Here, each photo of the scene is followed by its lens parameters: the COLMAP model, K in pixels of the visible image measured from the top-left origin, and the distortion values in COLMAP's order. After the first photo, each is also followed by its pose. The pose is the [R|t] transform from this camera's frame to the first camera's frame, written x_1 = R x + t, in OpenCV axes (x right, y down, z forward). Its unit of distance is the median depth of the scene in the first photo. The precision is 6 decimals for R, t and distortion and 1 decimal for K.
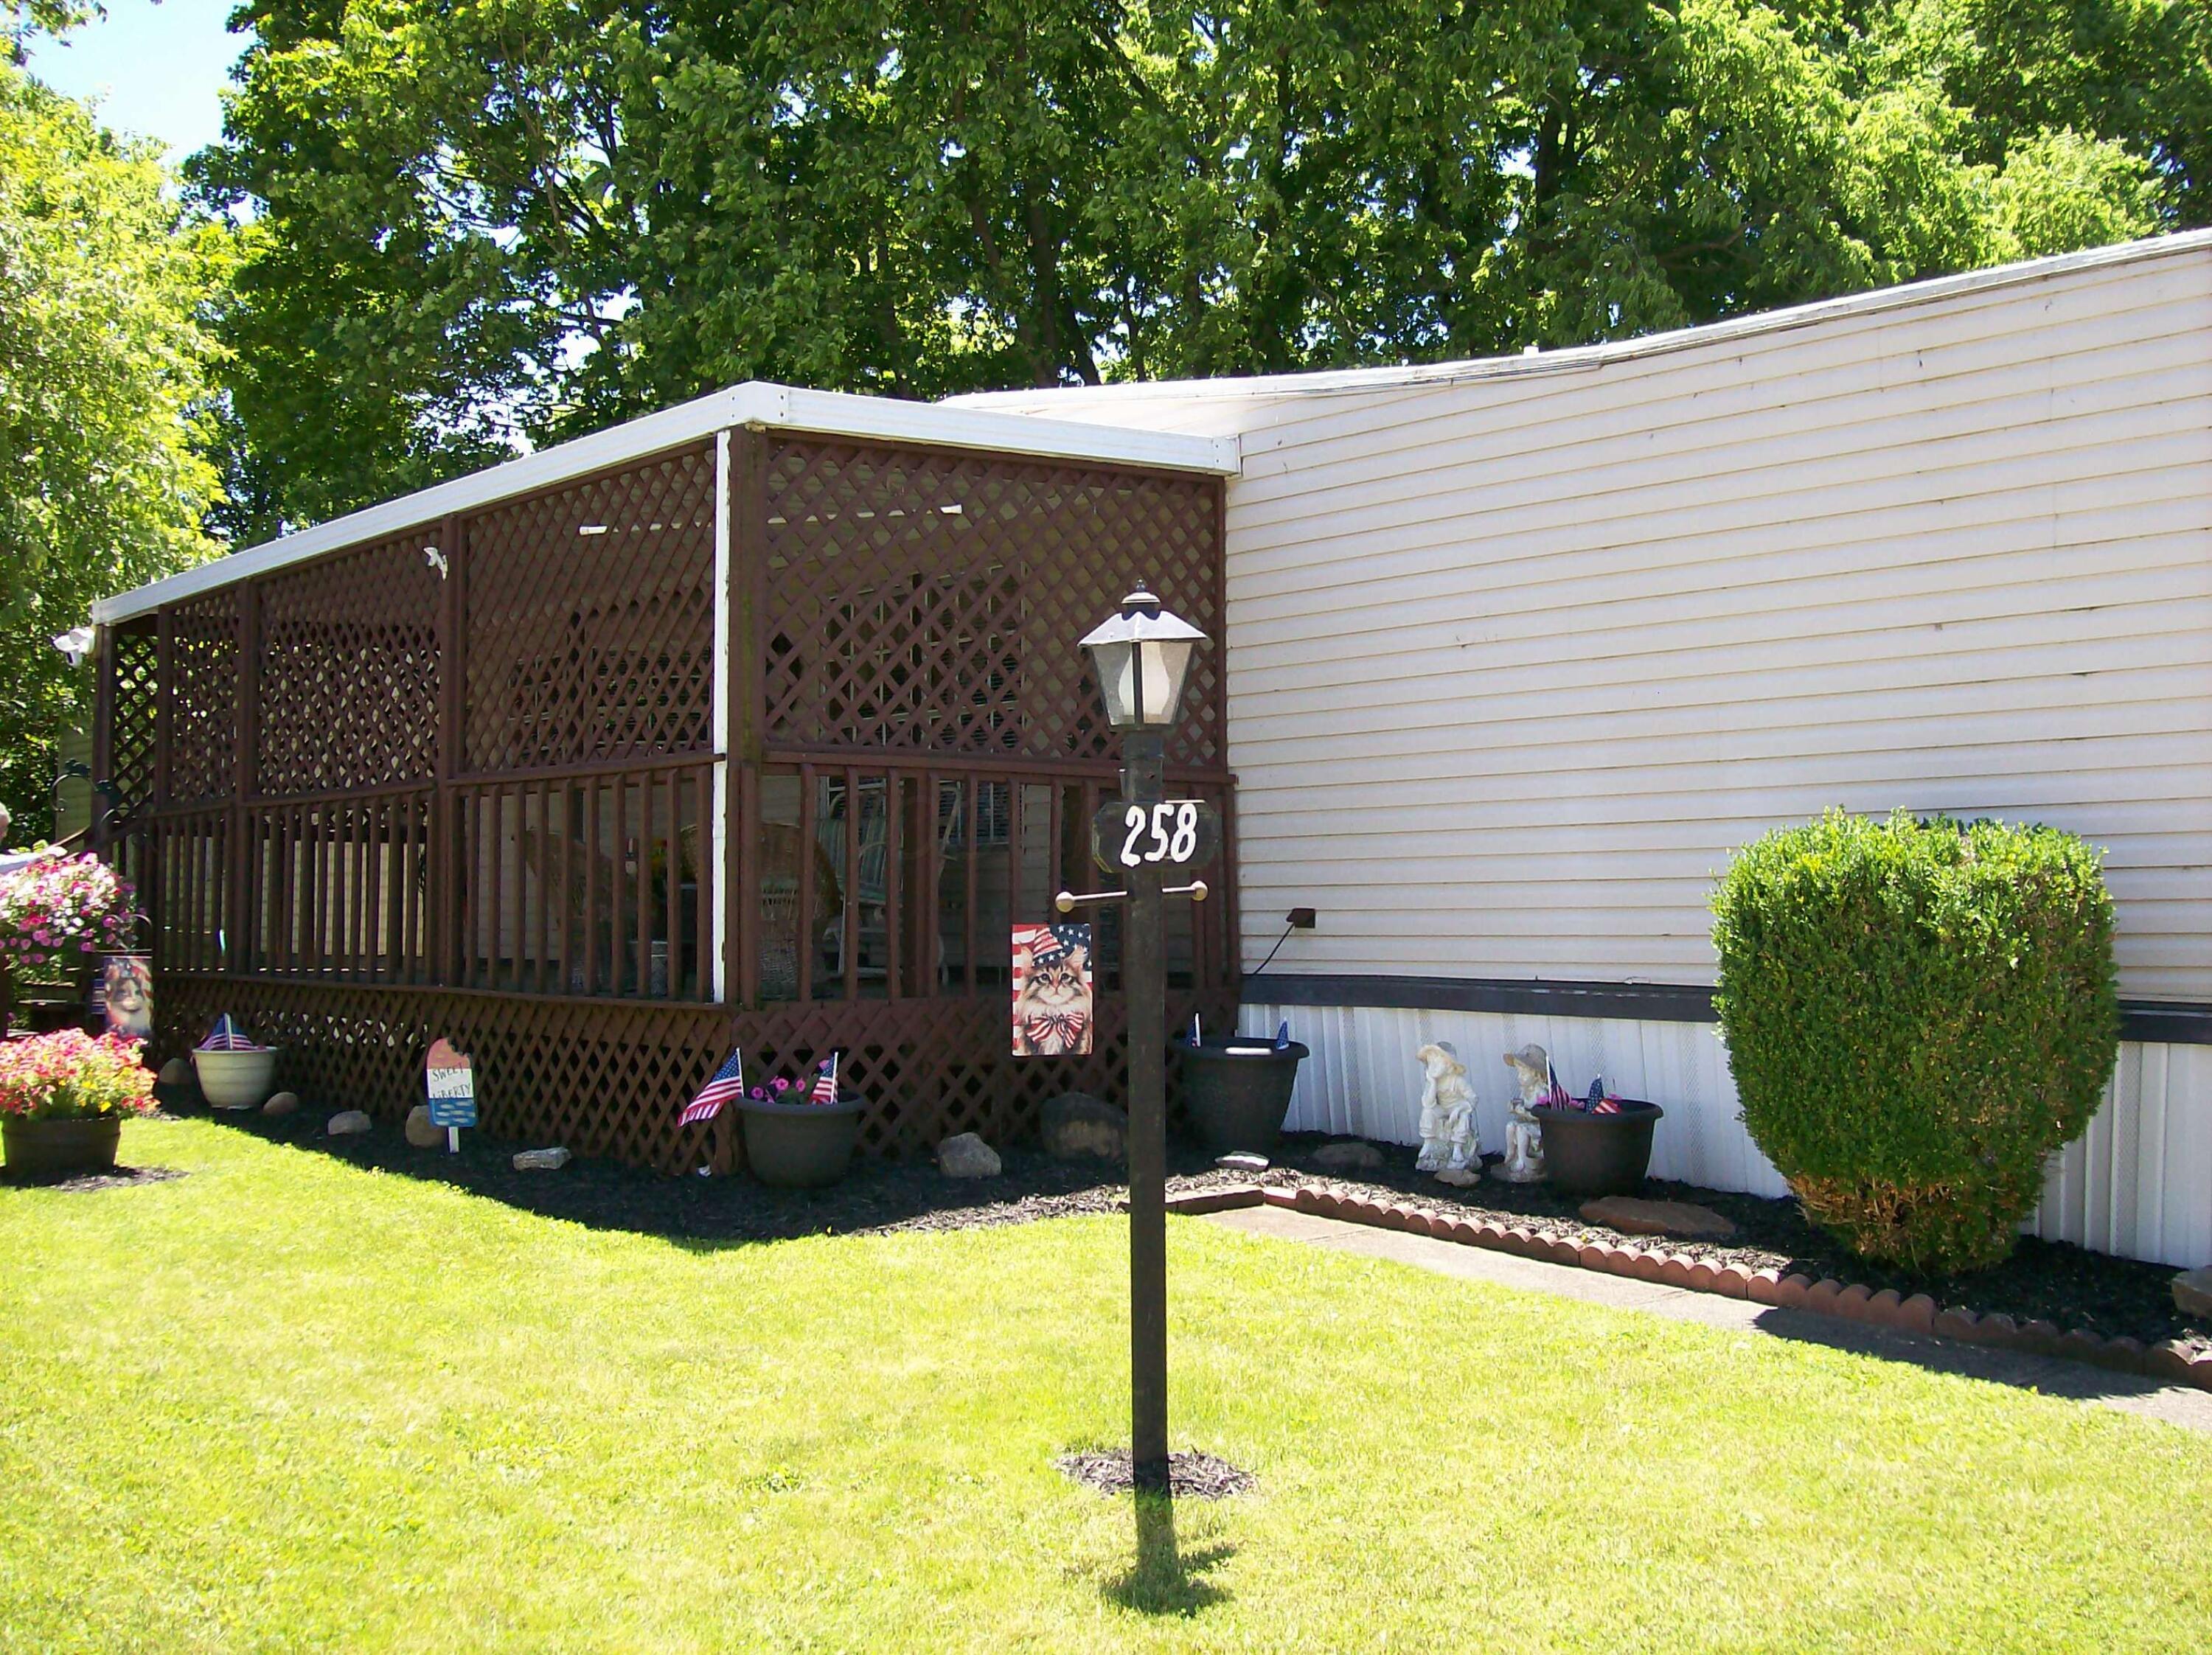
lens RADIAL K [[2325.7, 0, 1106.0], [0, 2325.7, 827.5], [0, 0, 1]] dist [-0.150685, 0.025962]
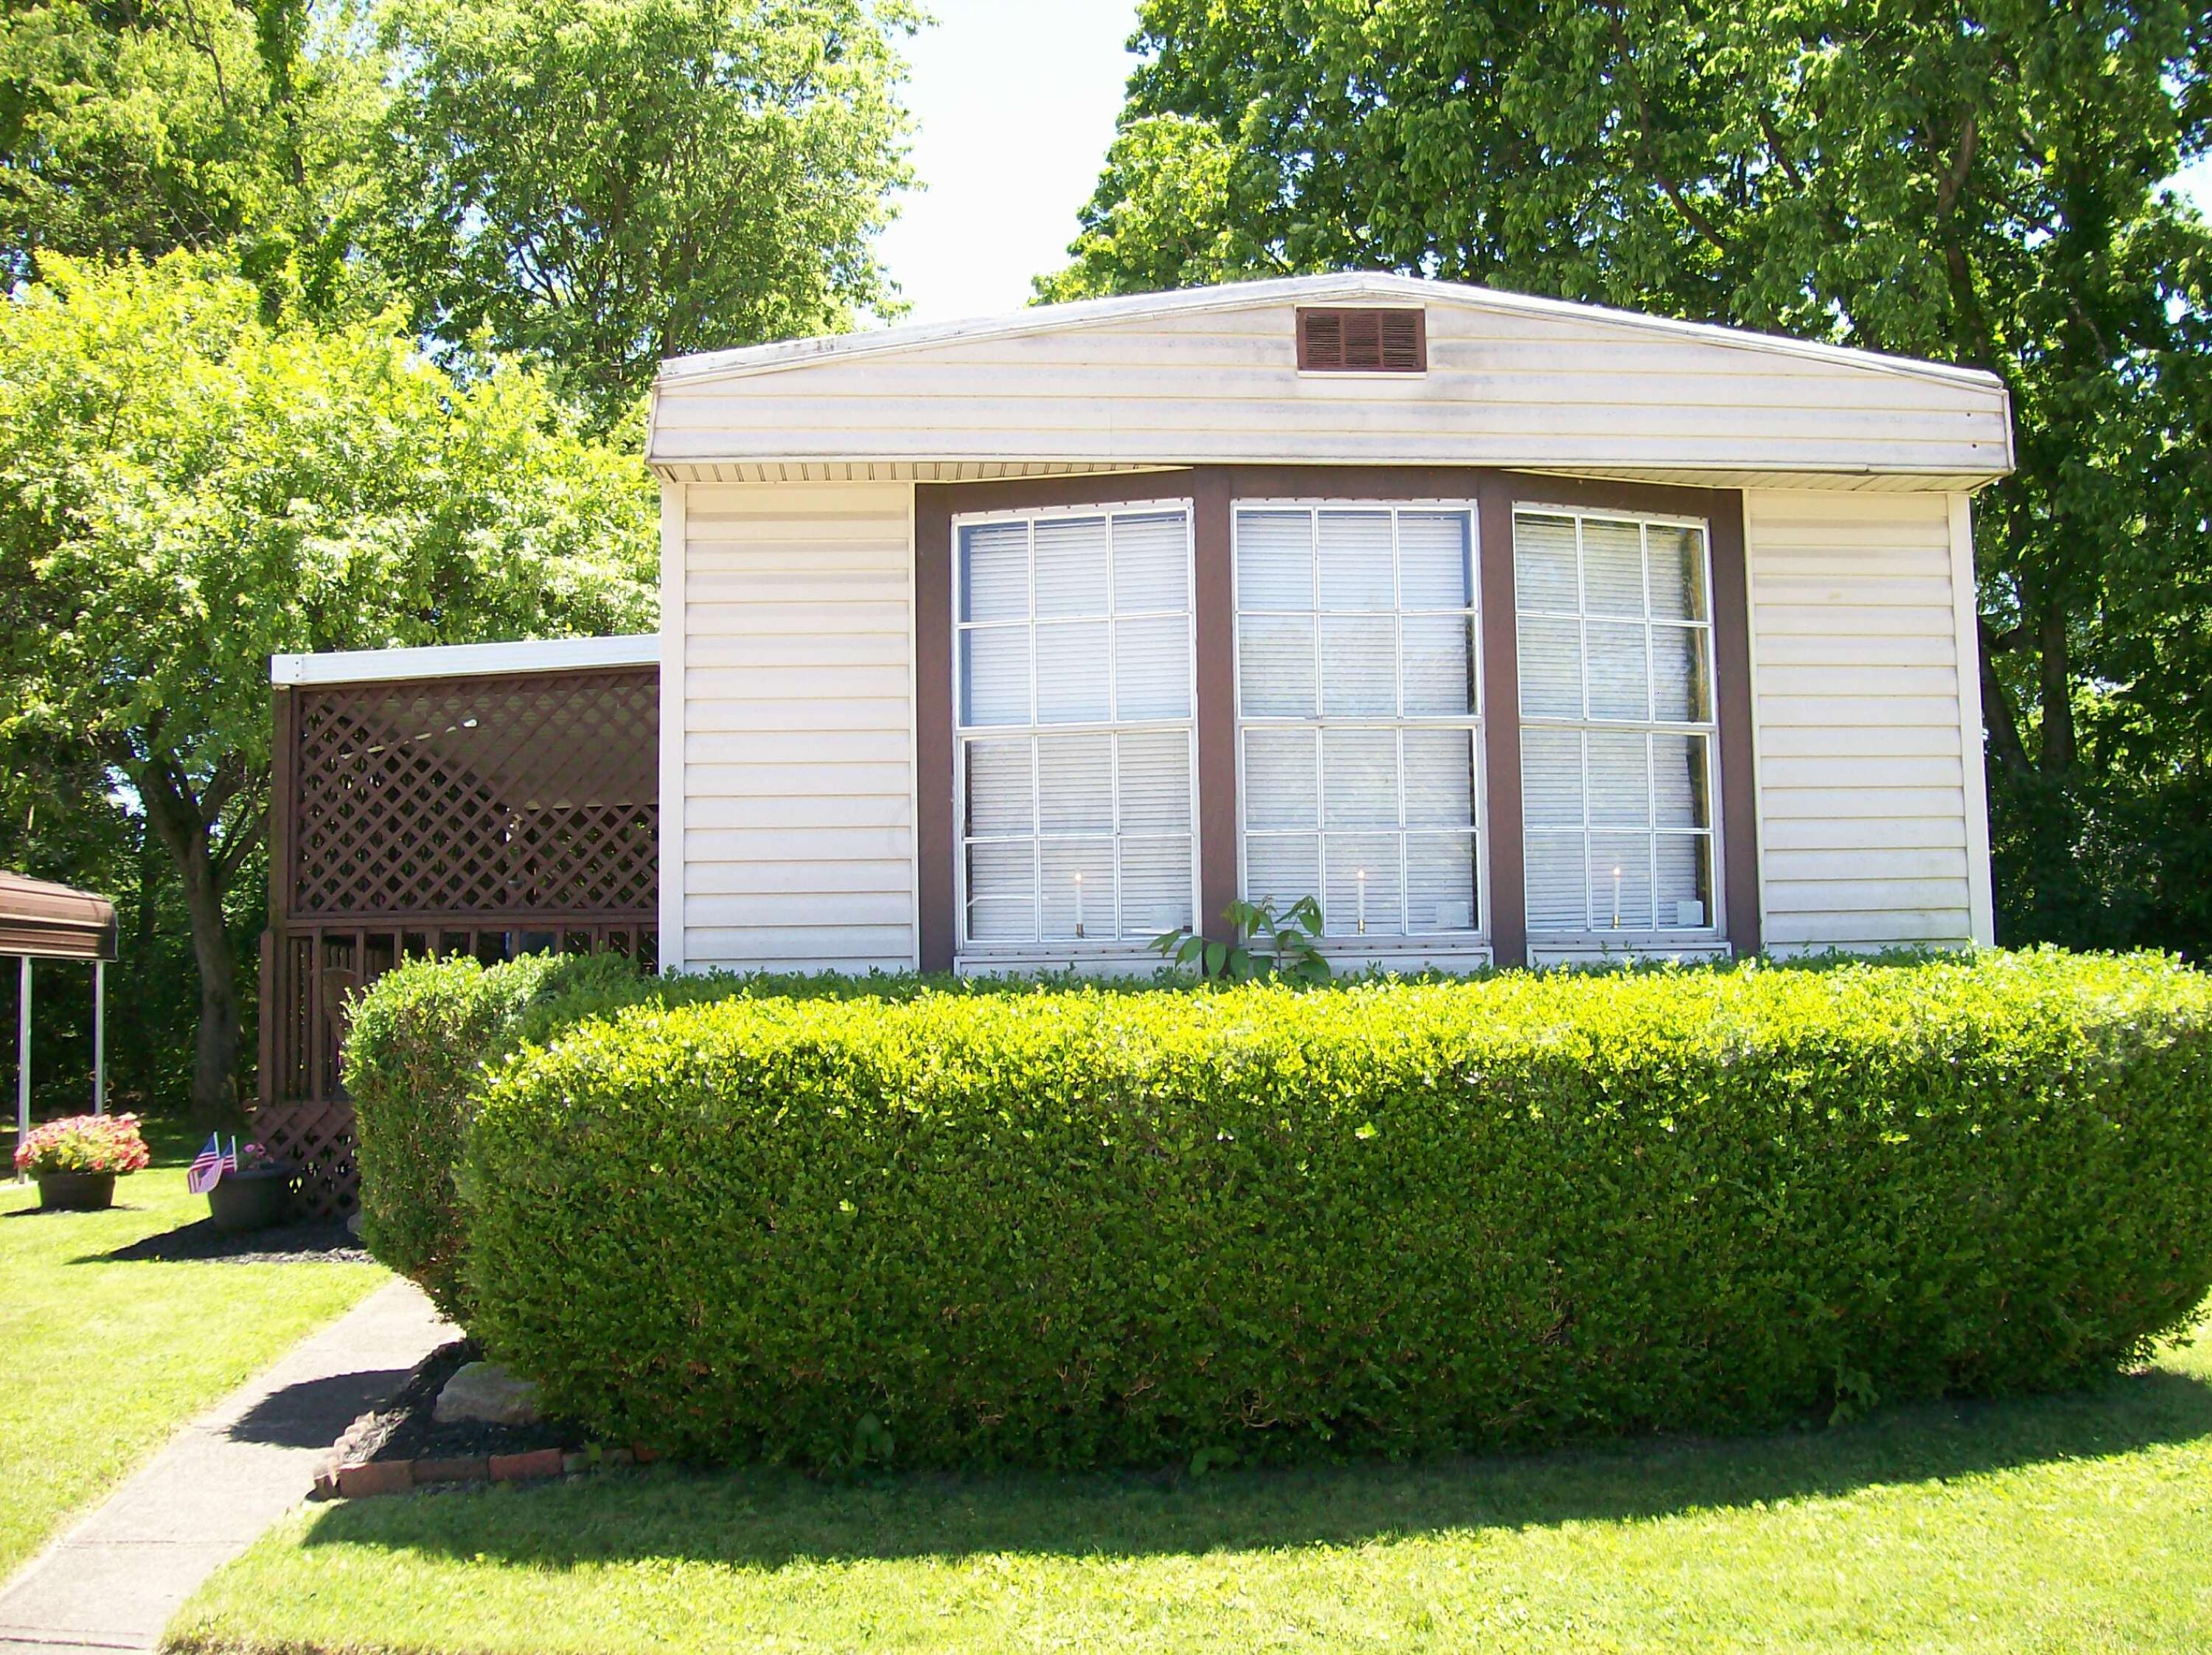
lens RADIAL K [[2325.7, 0, 1106.0], [0, 2325.7, 827.5], [0, 0, 1]] dist [-0.150685, 0.025962]
pose [[0.795198, -0.063832, -0.602981, 1.051691], [0.037753, 0.997726, -0.055832, 0.006694], [0.605174, 0.021633, 0.795799, 0.203702]]
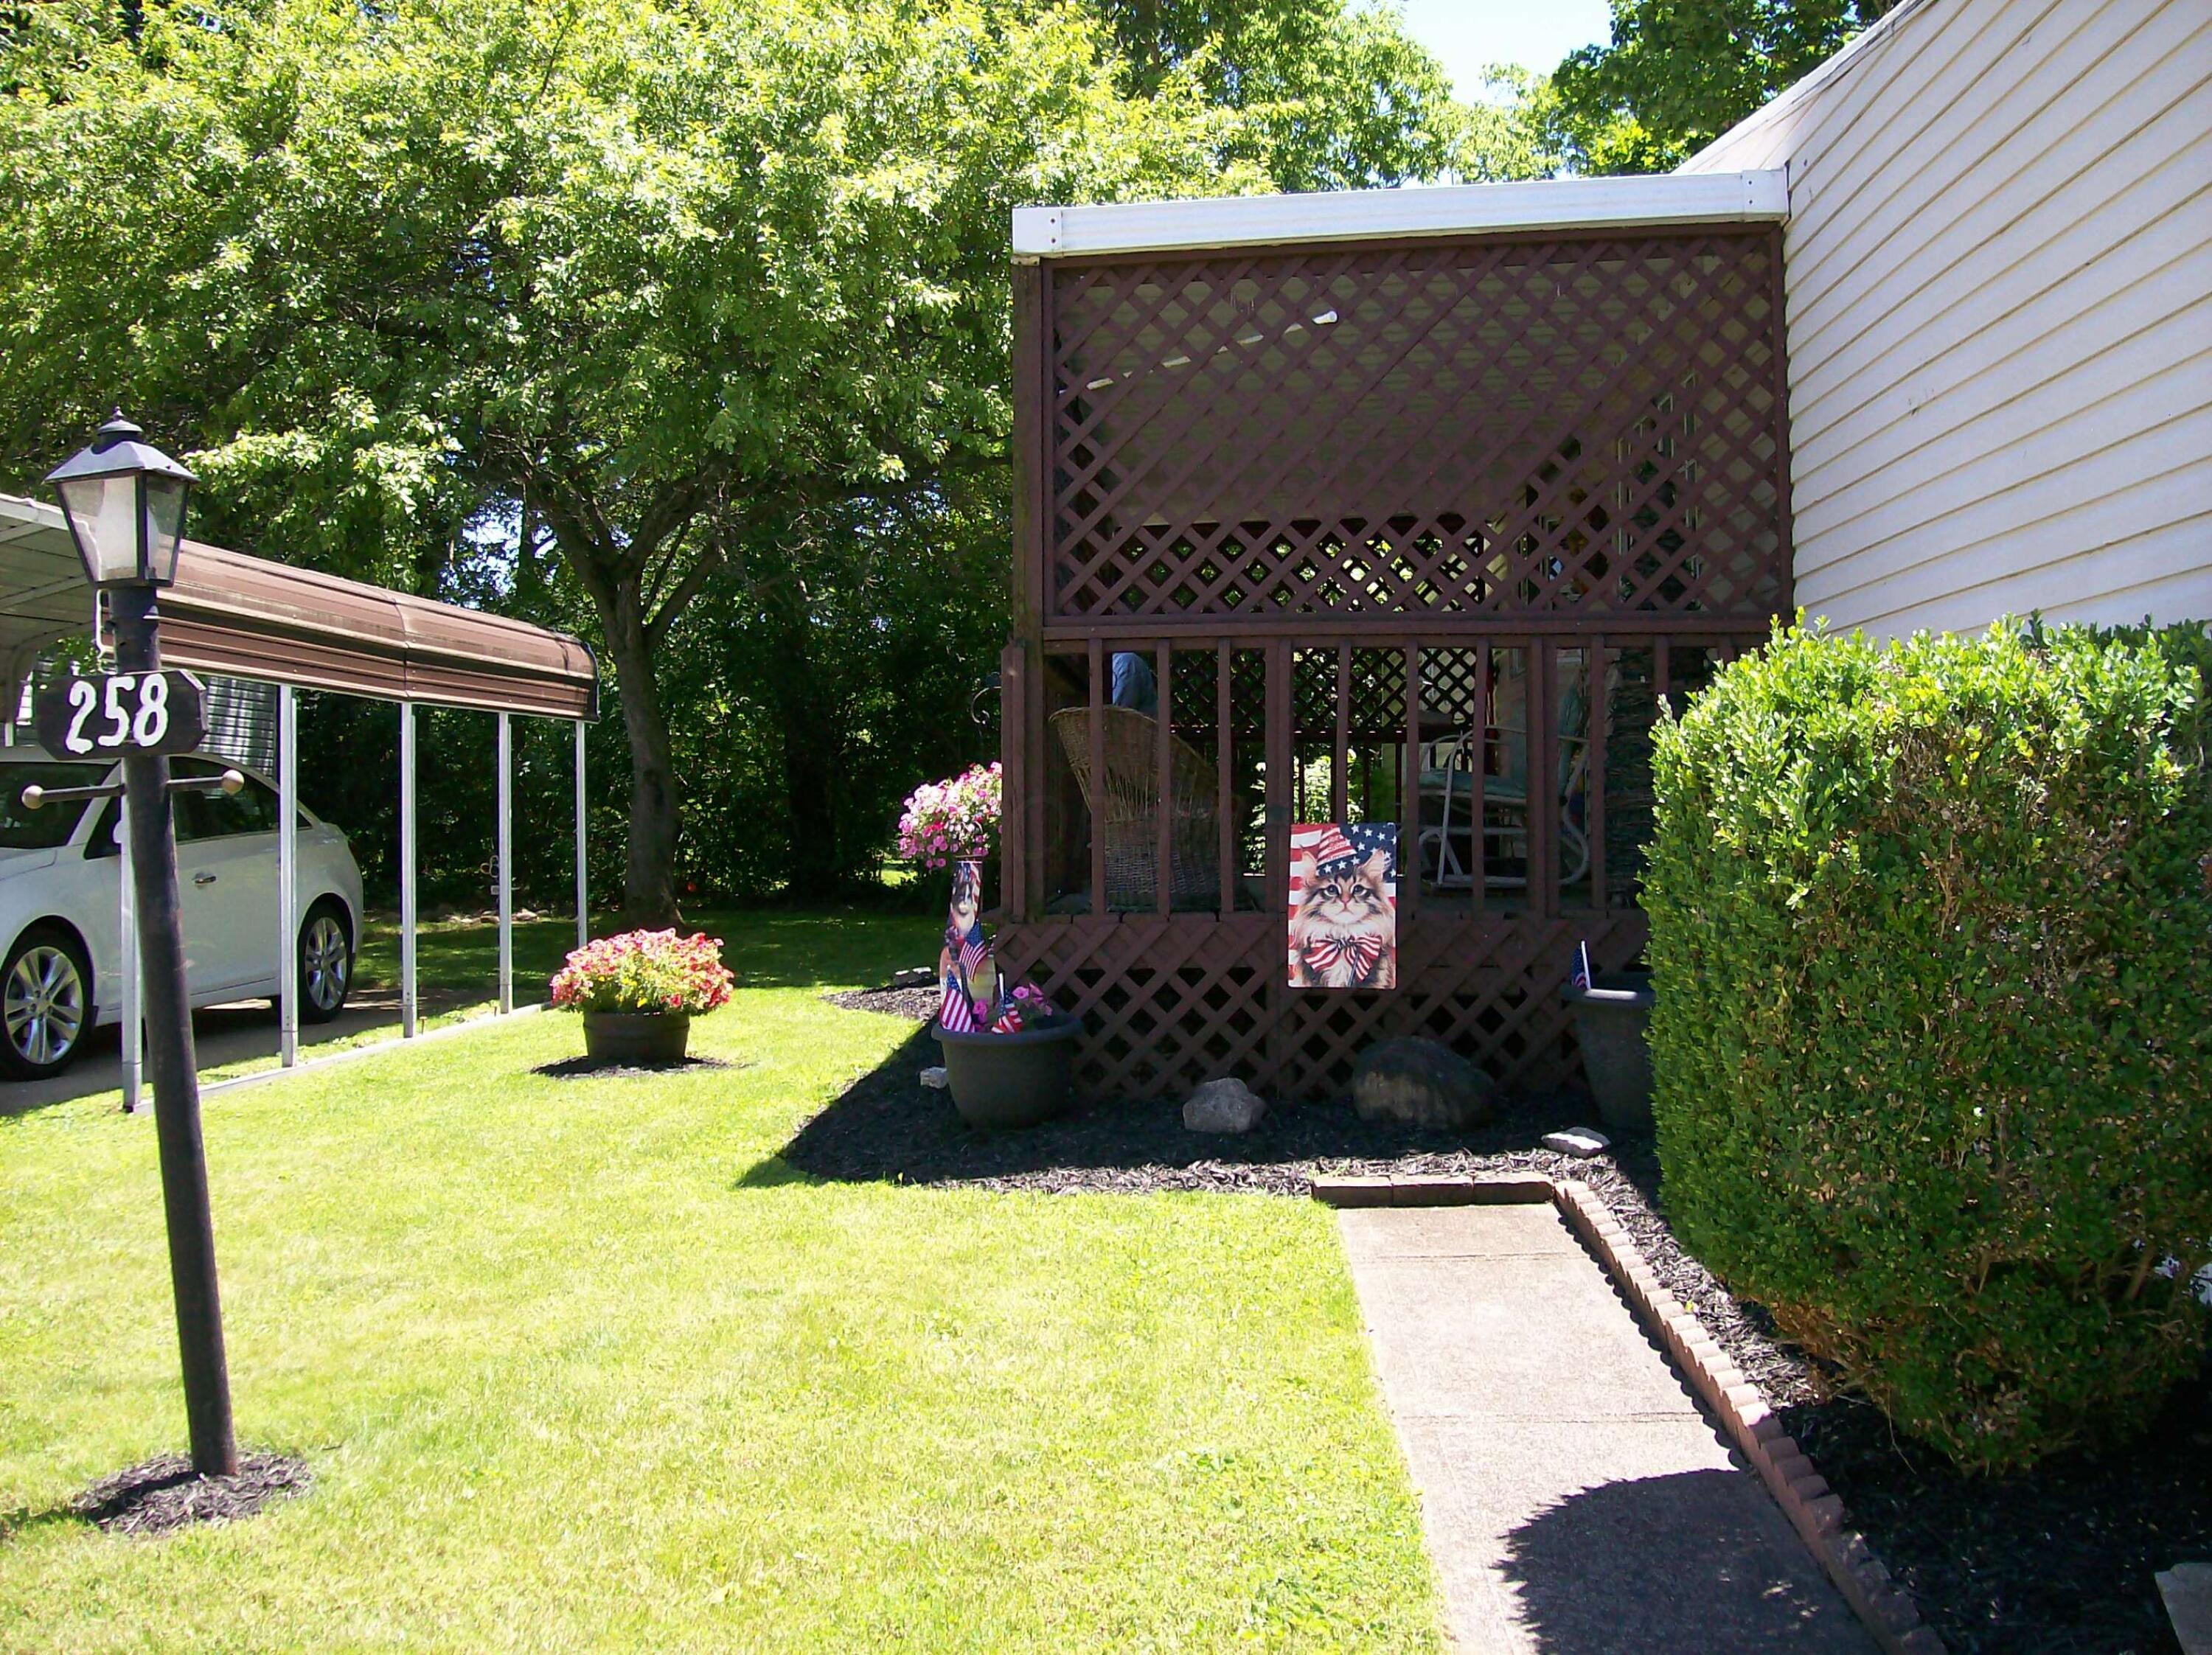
lens RADIAL K [[2325.7, 0, 1106.0], [0, 2325.7, 827.5], [0, 0, 1]] dist [-0.150685, 0.025962]
pose [[0.717534, -0.003060, -0.696517, 0.472727], [0.031940, 0.999083, 0.028514, 0.017973], [0.695791, -0.042706, 0.716974, 0.376142]]
